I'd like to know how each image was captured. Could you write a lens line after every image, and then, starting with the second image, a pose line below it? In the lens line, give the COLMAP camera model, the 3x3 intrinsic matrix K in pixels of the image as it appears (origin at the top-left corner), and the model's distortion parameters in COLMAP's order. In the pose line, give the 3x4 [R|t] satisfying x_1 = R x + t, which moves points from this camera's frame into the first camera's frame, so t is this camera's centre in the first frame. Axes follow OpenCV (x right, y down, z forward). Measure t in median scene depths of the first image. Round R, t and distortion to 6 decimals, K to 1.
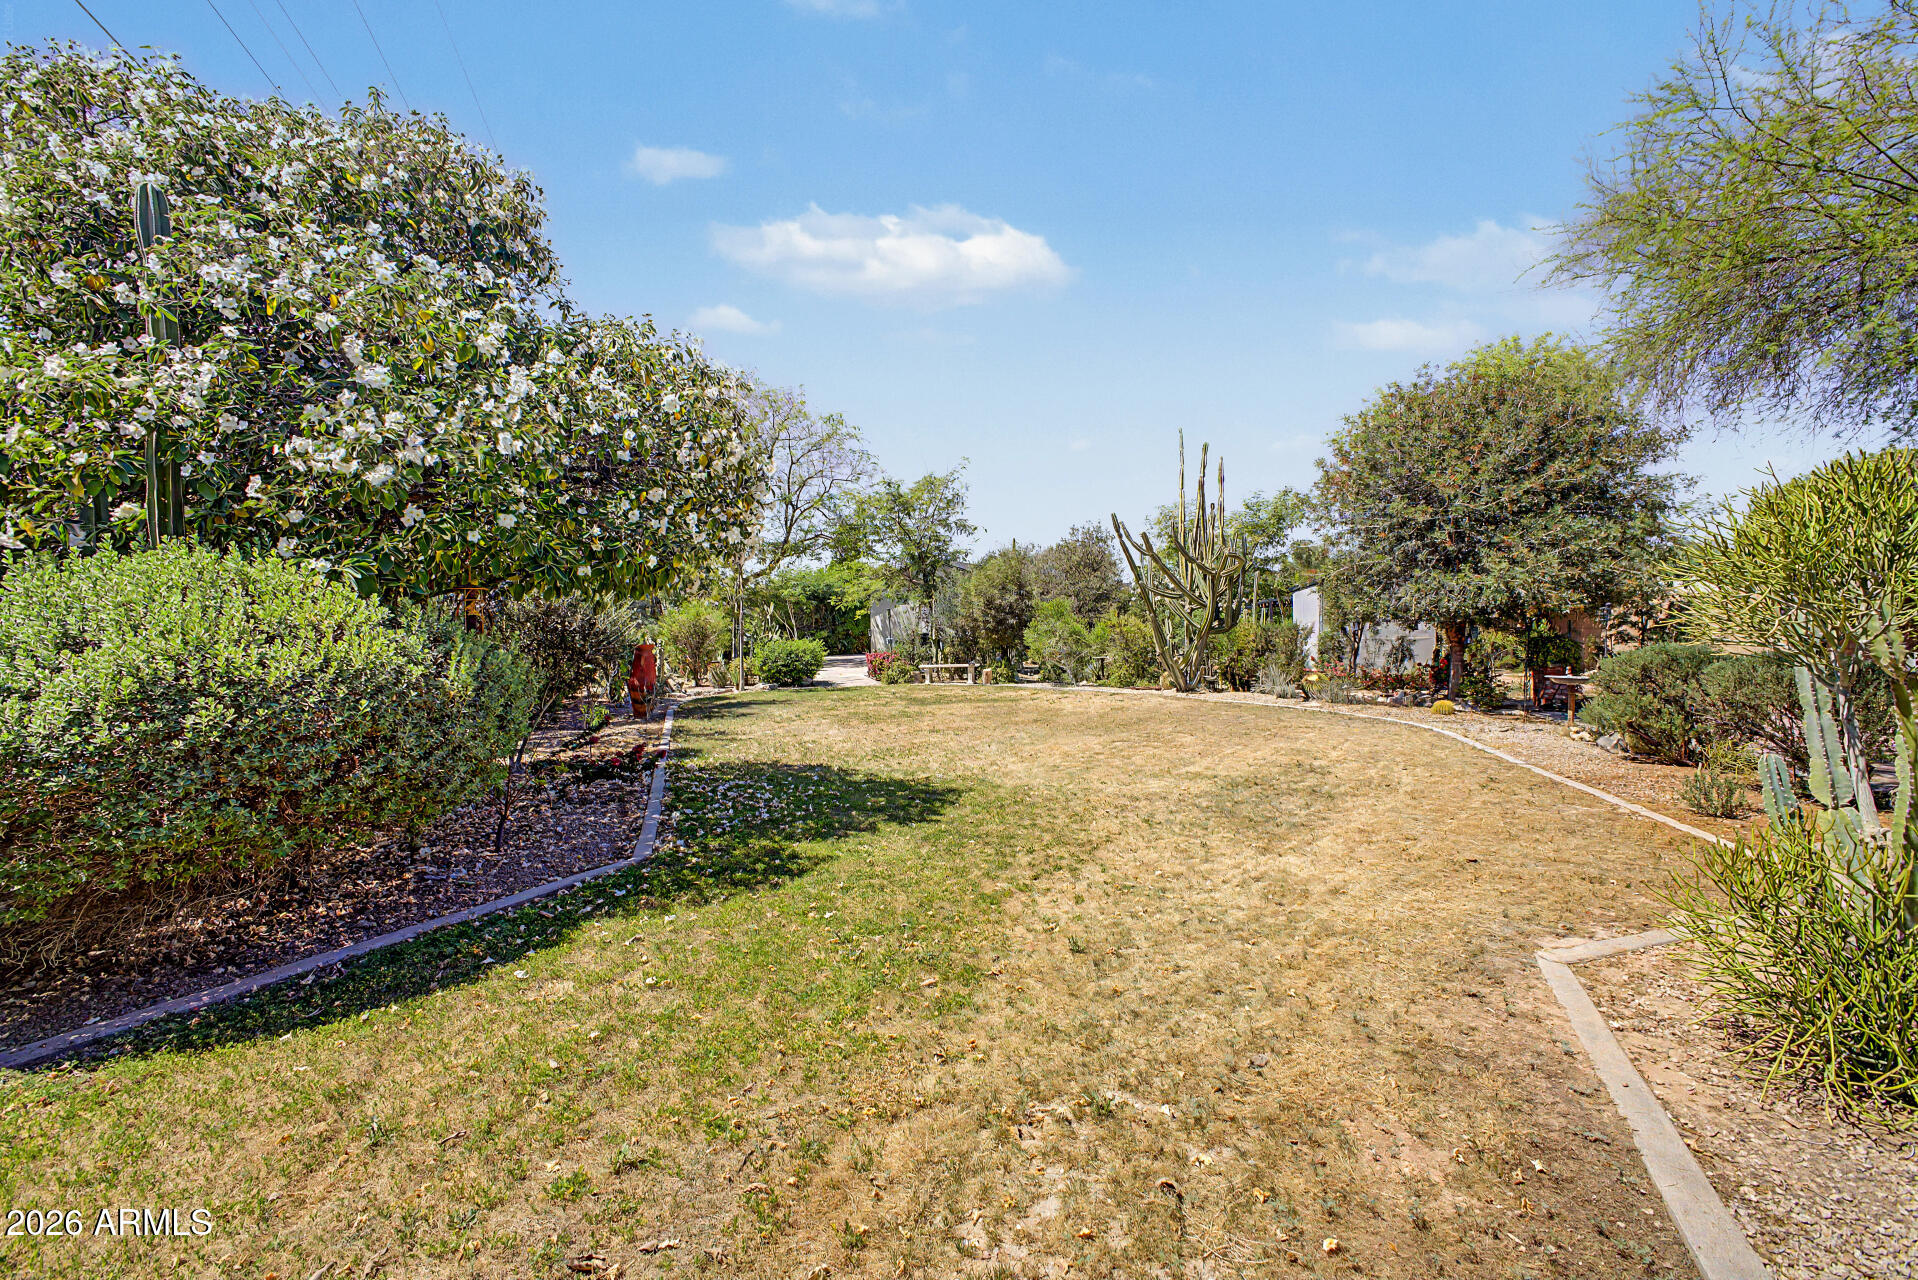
lens RADIAL K [[873.3, 0, 959.3], [0, 873.3, 631.3], [0, 0, 1]] dist [0.044001, -0.002062]
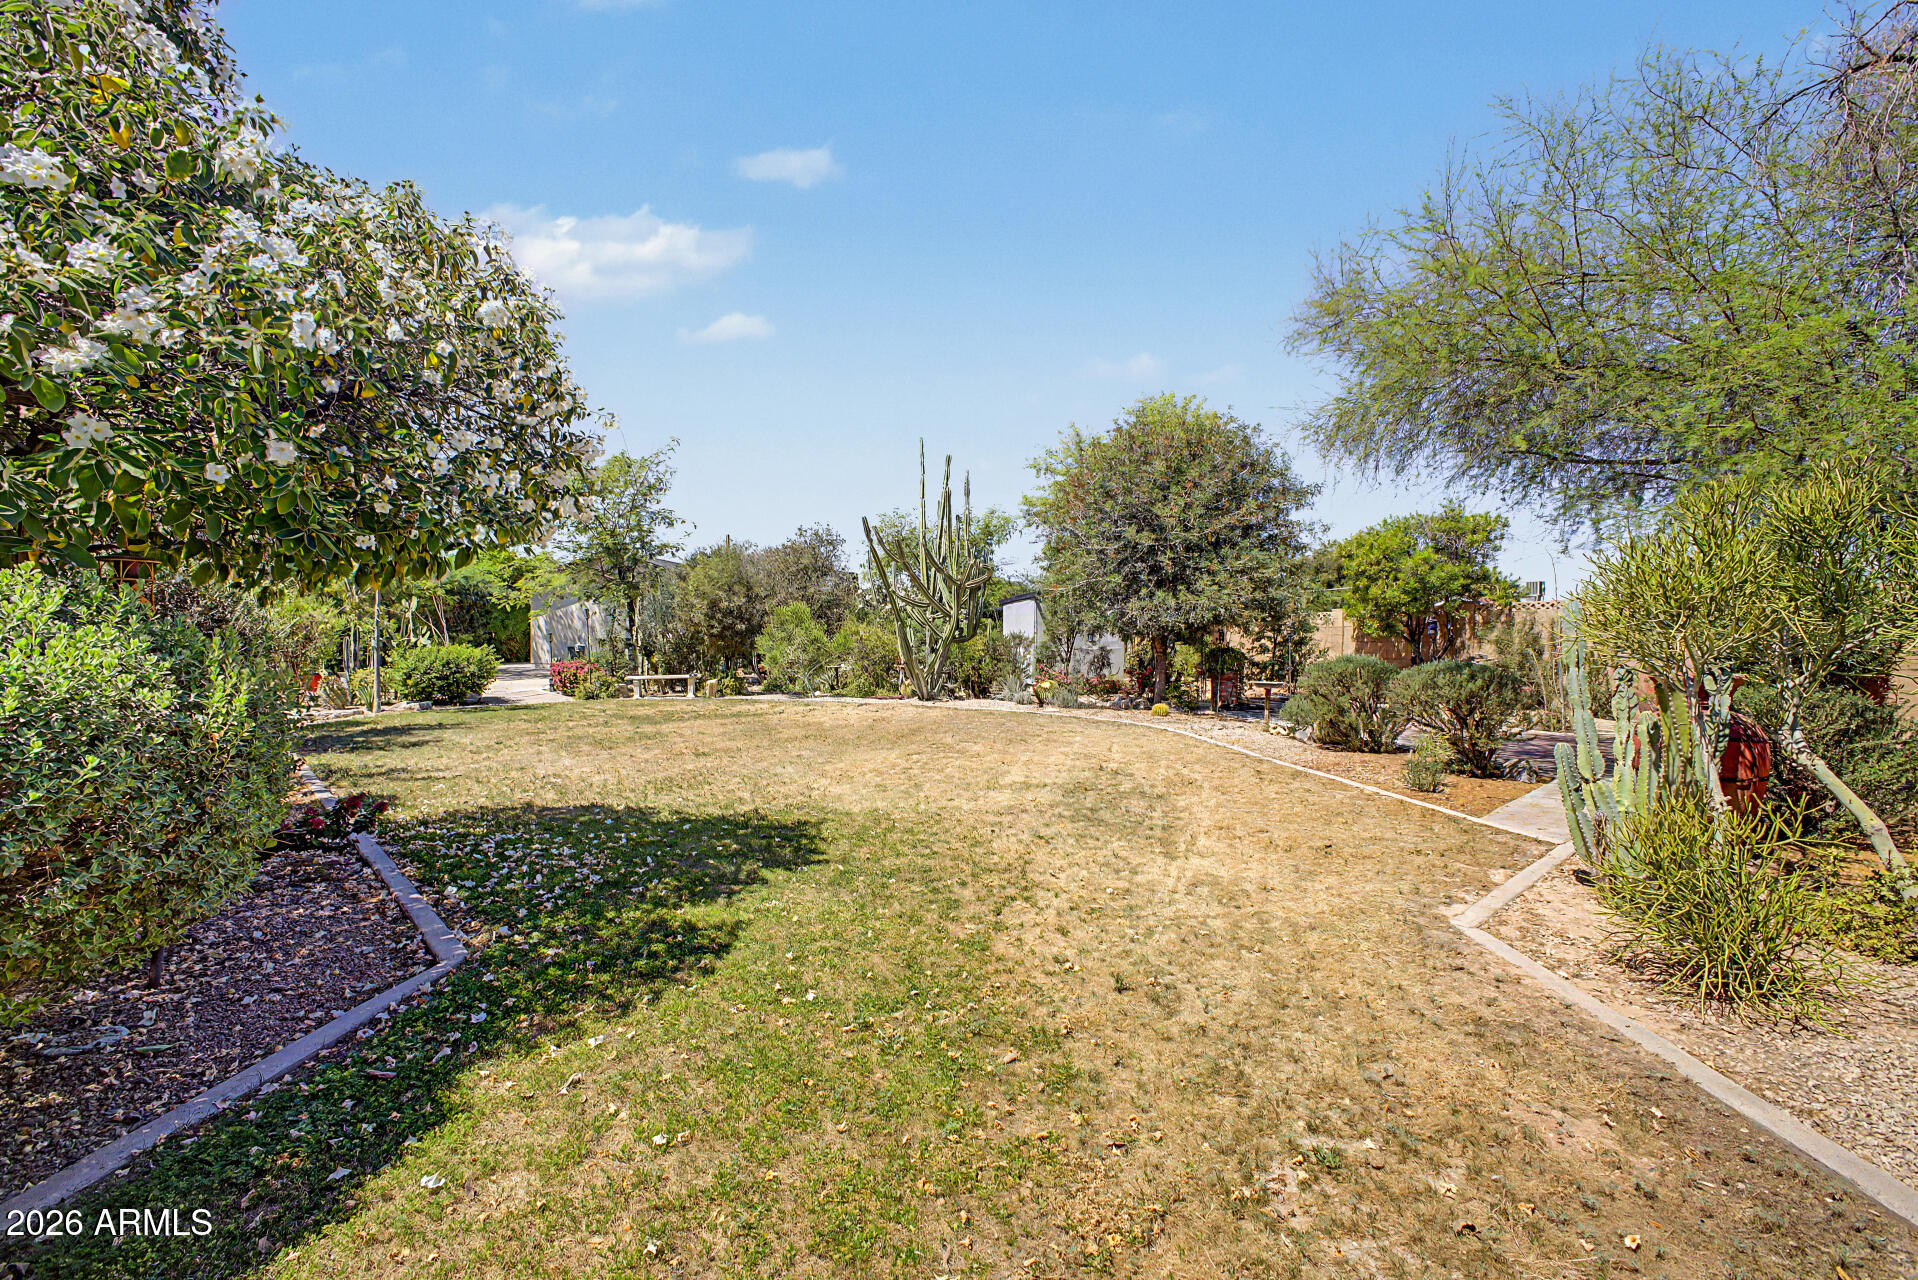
lens RADIAL K [[873.3, 0, 961.5], [0, 873.3, 644.3], [0, 0, 1]] dist [0.044001, -0.002062]
pose [[0.885361, 0.008656, 0.464823, -0.171813], [-0.012471, 0.999909, 0.005132, -0.000931], [-0.464736, -0.010340, 0.885389, 0.099021]]
